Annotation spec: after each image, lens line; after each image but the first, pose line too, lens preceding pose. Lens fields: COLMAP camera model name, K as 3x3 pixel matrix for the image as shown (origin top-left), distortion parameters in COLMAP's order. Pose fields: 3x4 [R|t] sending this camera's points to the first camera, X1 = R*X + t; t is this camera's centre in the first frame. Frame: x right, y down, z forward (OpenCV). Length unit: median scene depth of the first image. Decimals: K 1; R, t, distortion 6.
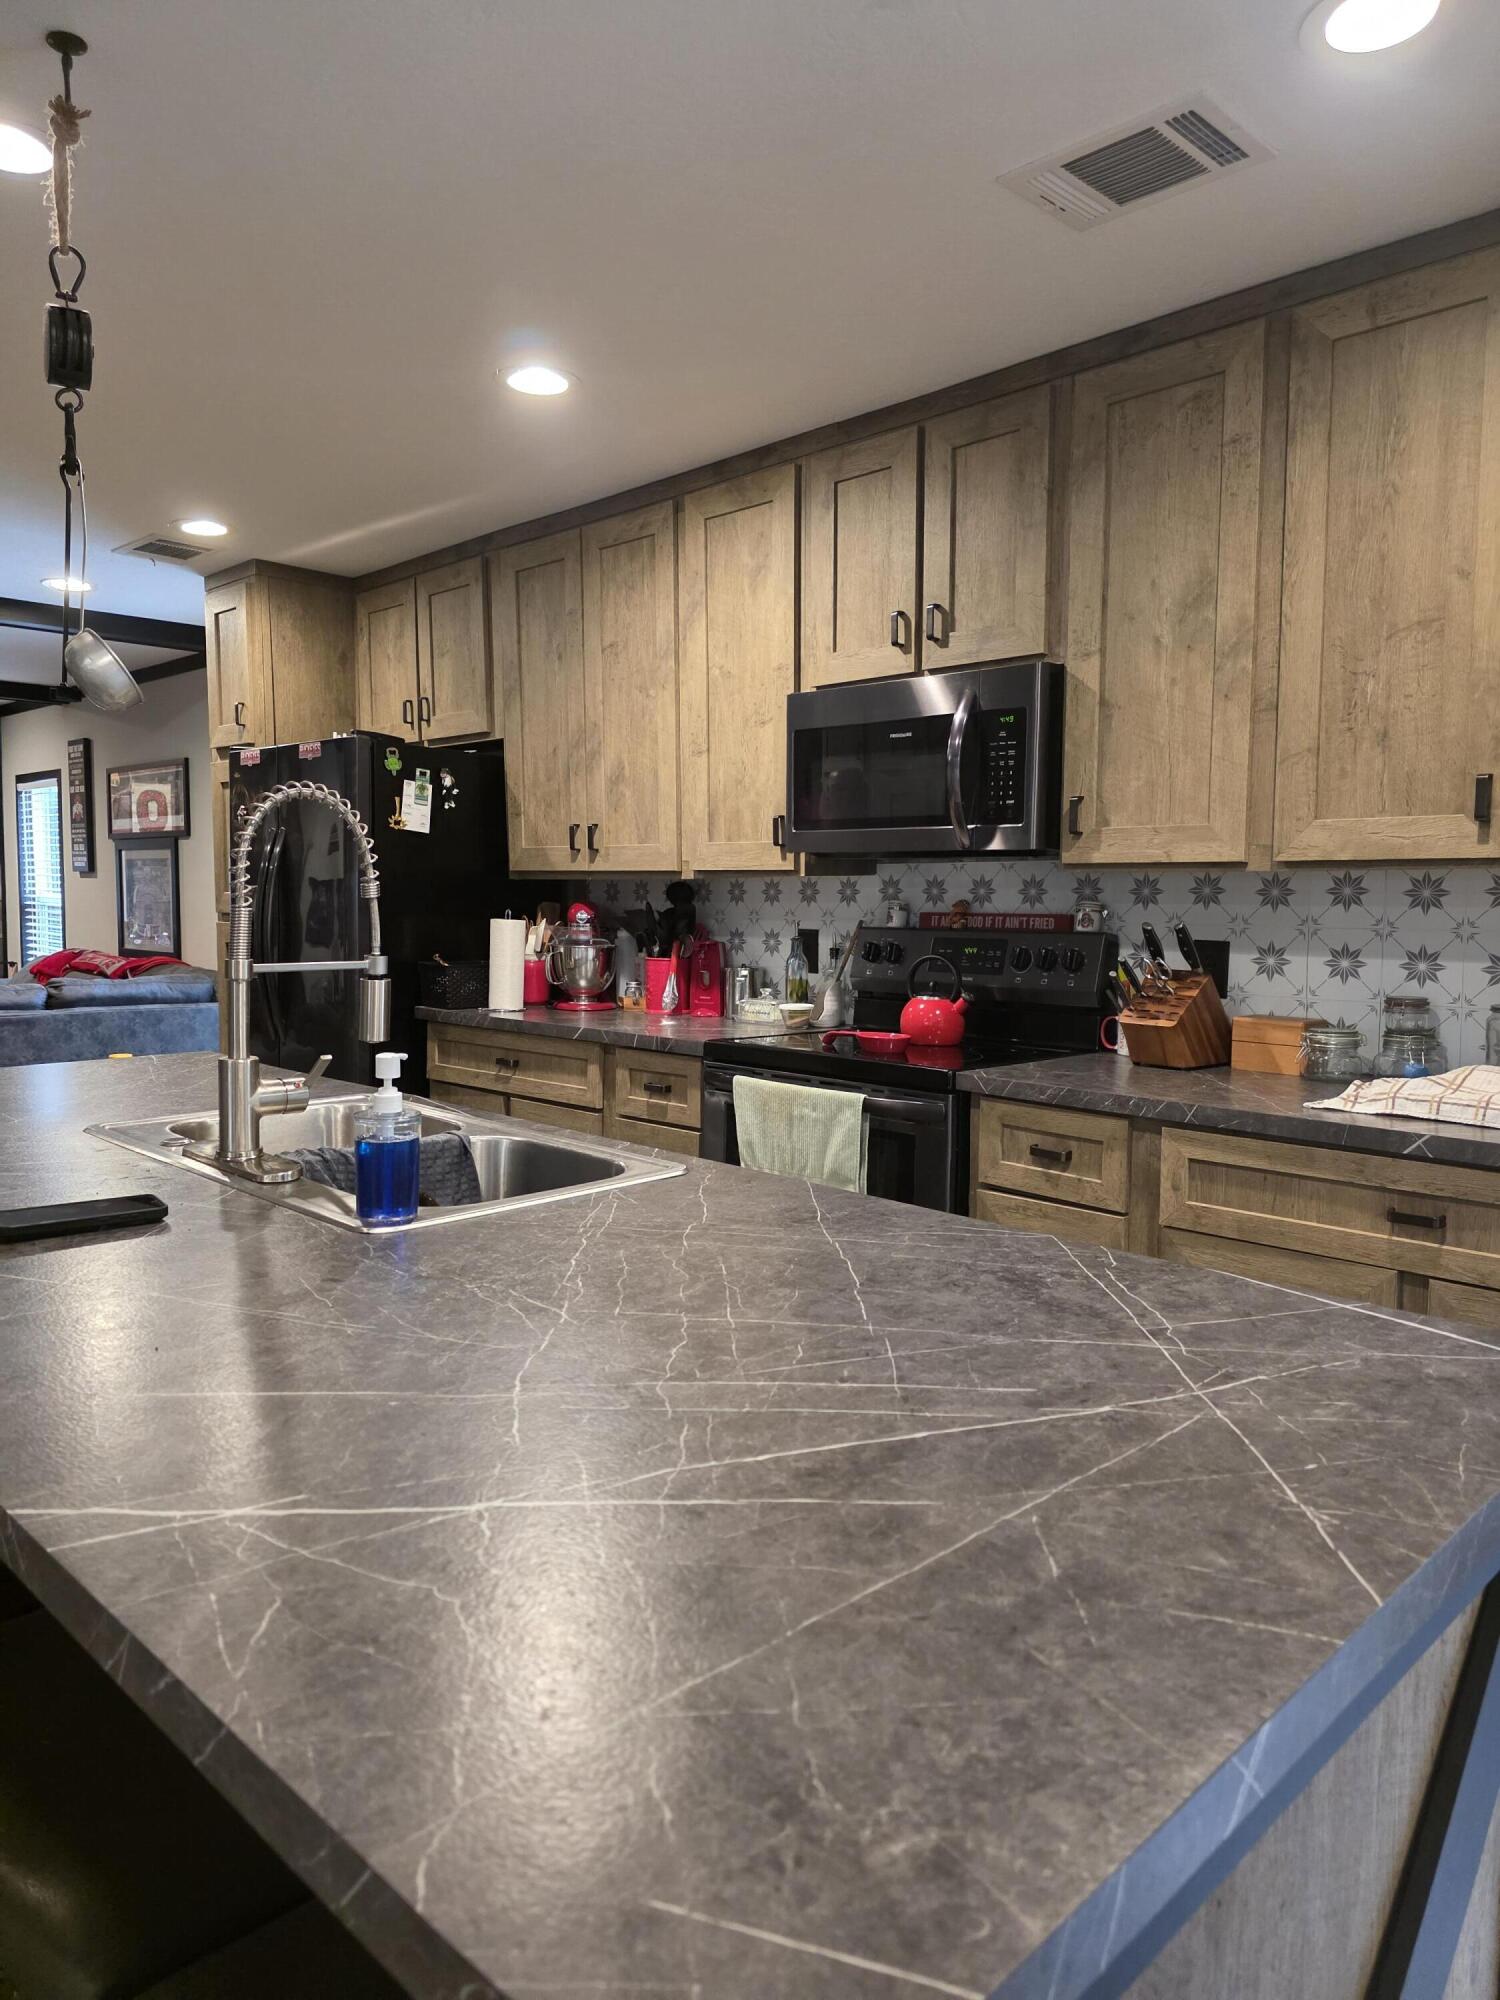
lens RADIAL K [[1355.3, 0, 750.0], [0, 1355.3, 1000.0], [0, 0, 1]] dist [0.002203, -0.000095]
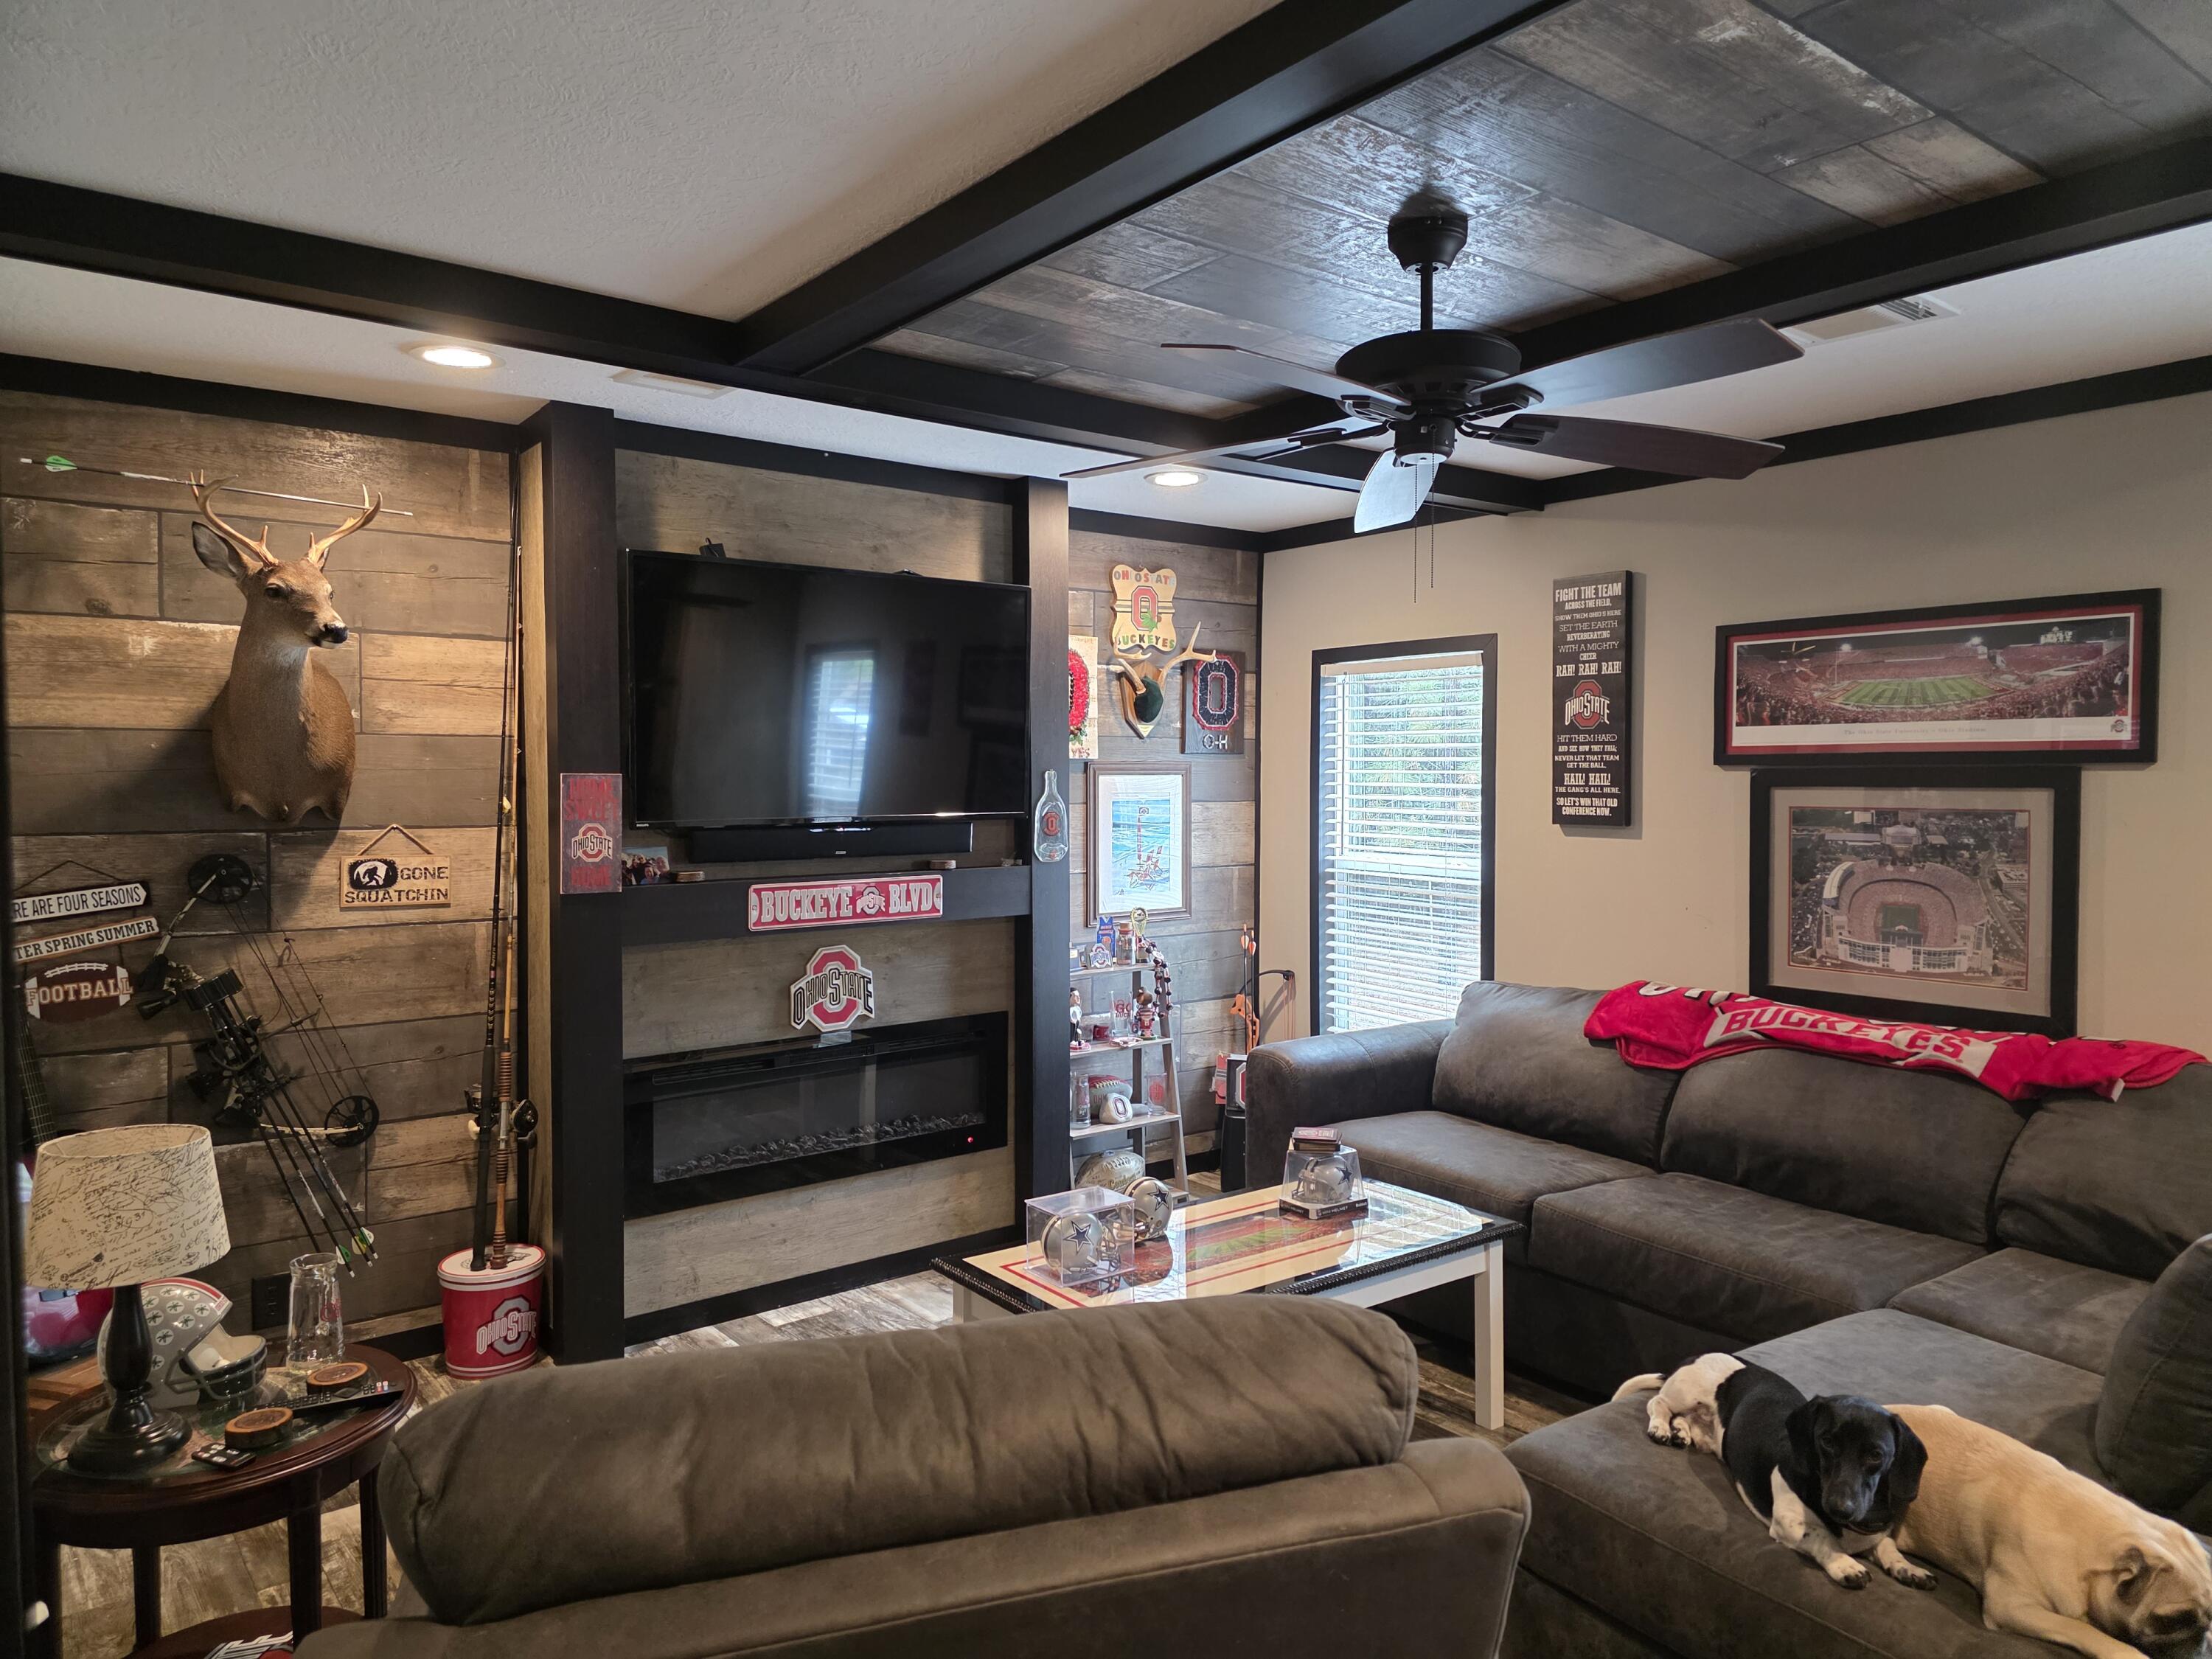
lens RADIAL K [[1499.0, 0, 1106.0], [0, 1499.0, 829.5], [0, 0, 1]] dist [0.002203, -0.000095]
pose [[0.988761, -0.001664, -0.149494, -0.600701], [-0.006320, 0.998579, -0.052918, -0.062907], [0.149369, 0.053269, 0.987346, 0.410370]]
